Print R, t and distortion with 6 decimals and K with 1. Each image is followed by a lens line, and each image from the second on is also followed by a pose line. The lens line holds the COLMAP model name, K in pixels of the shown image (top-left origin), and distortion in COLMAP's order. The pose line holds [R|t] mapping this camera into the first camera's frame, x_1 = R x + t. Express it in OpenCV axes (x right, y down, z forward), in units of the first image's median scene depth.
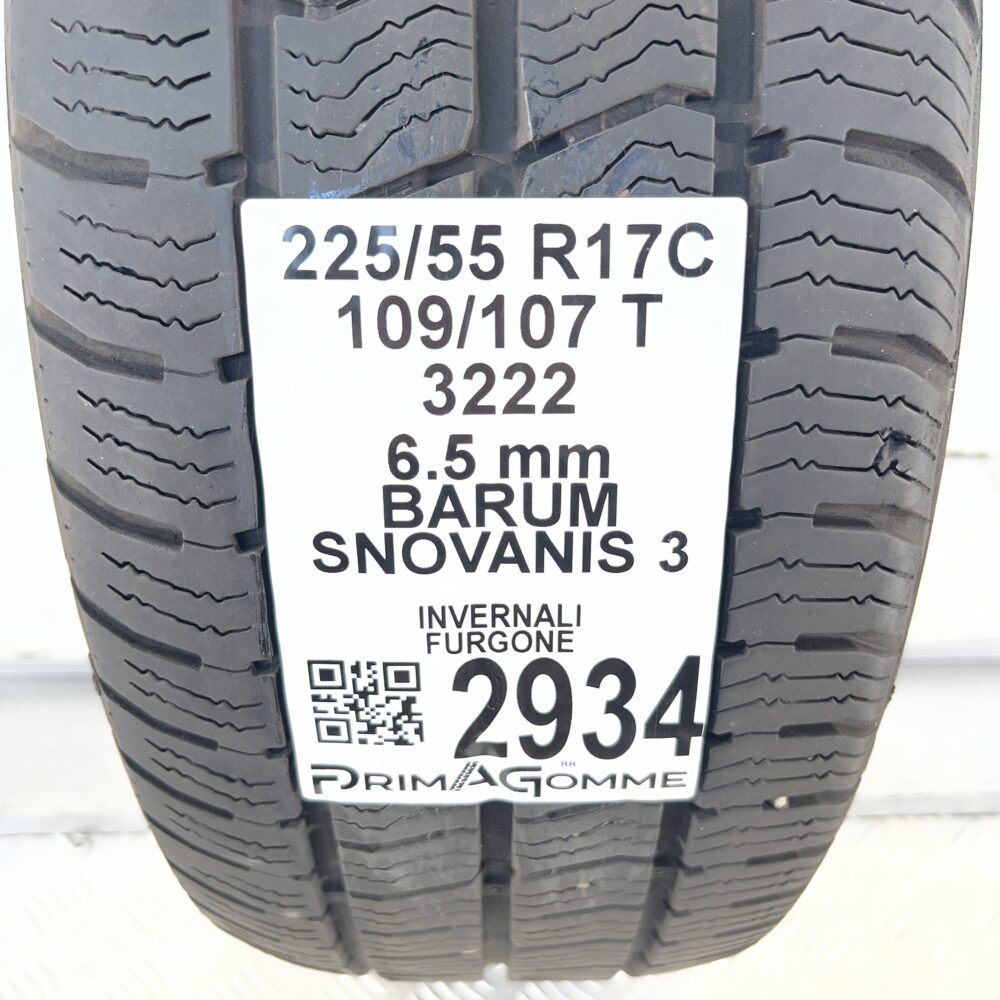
lens RADIAL K [[1001.8, 0, 500.0], [0, 1001.8, 500.0], [0, 0, 1]] dist [0.168122, -0.525050]
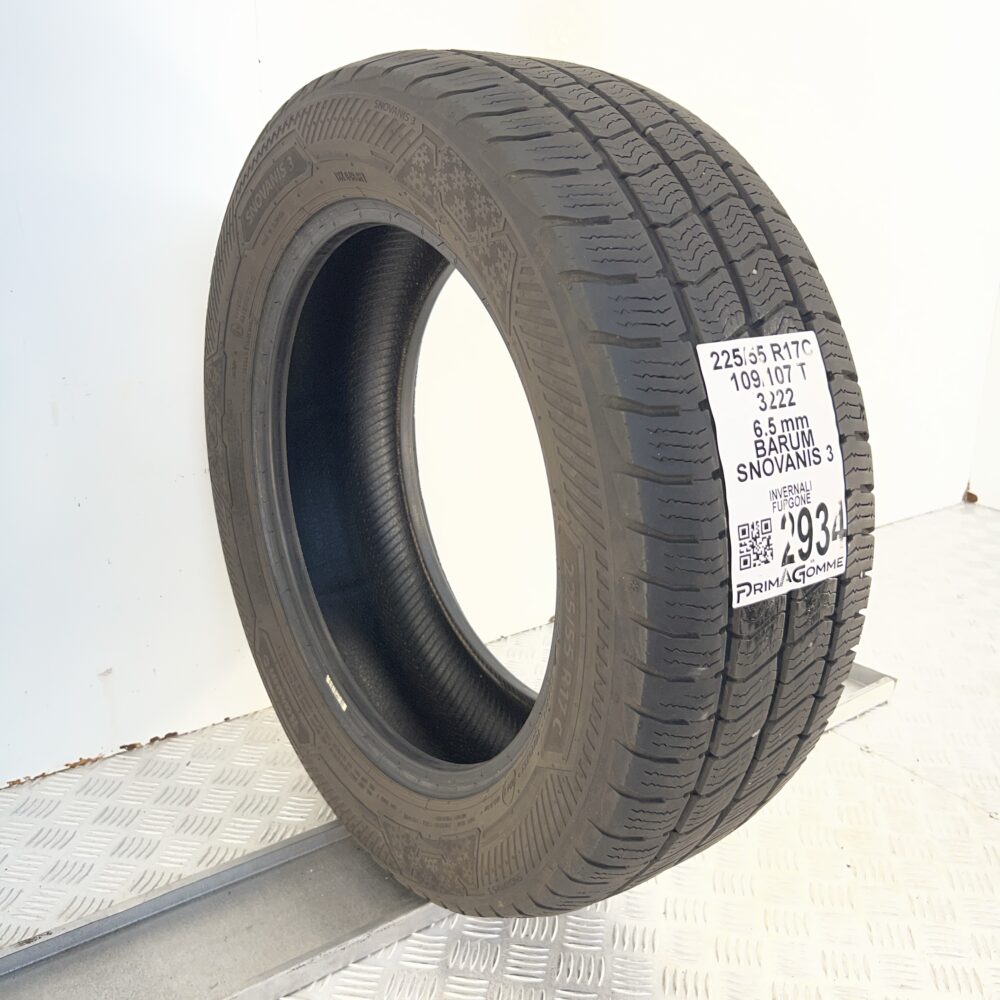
lens RADIAL K [[1001.8, 0, 500.0], [0, 1001.8, 500.0], [0, 0, 1]] dist [0.168122, -0.525050]
pose [[0.812948, -0.163987, 0.558770, -2.111163], [0.362786, 0.893197, -0.265679, 0.571589], [-0.455524, 0.418697, 0.785615, -0.692998]]
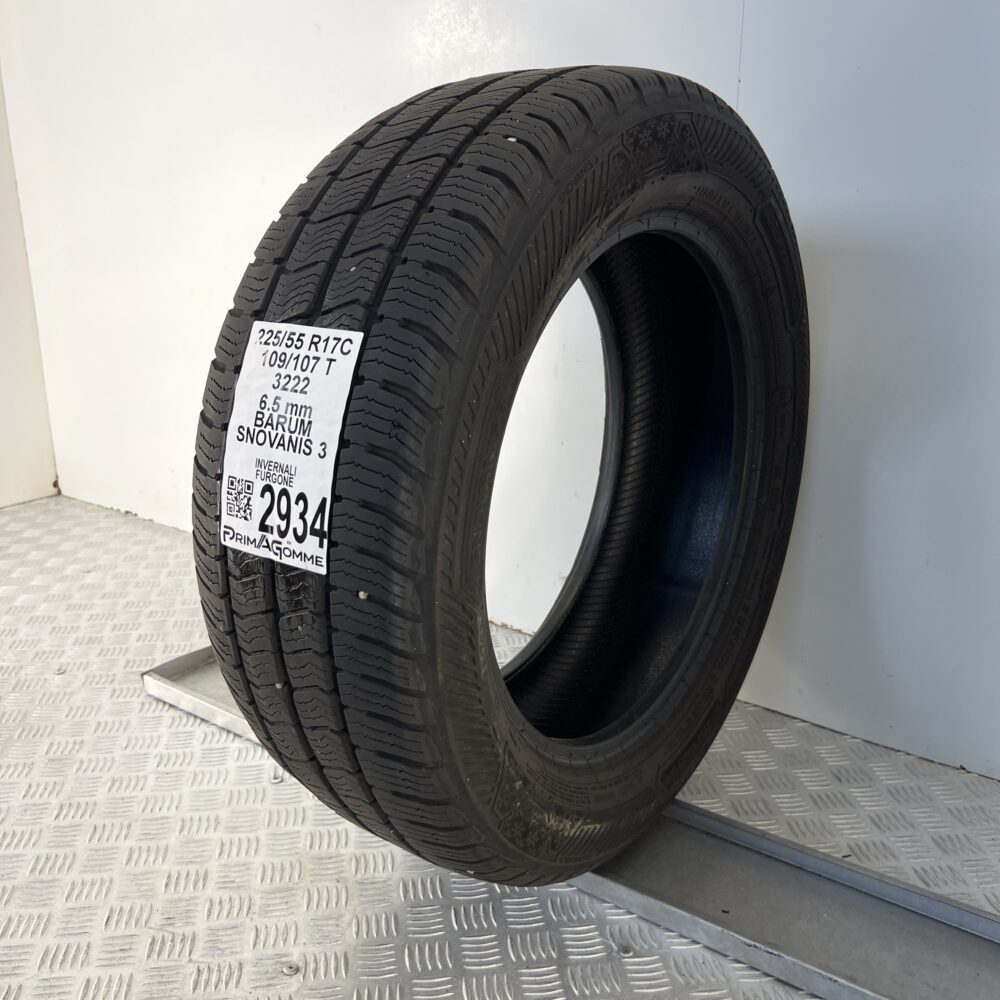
lens RADIAL K [[1001.8, 0, 500.0], [0, 1001.8, 500.0], [0, 0, 1]] dist [0.168122, -0.525050]
pose [[0.795102, 0.174598, -0.580799, 2.194590], [-0.389261, 0.881291, -0.267960, 0.724509], [0.465068, 0.439138, 0.768680, -0.834009]]
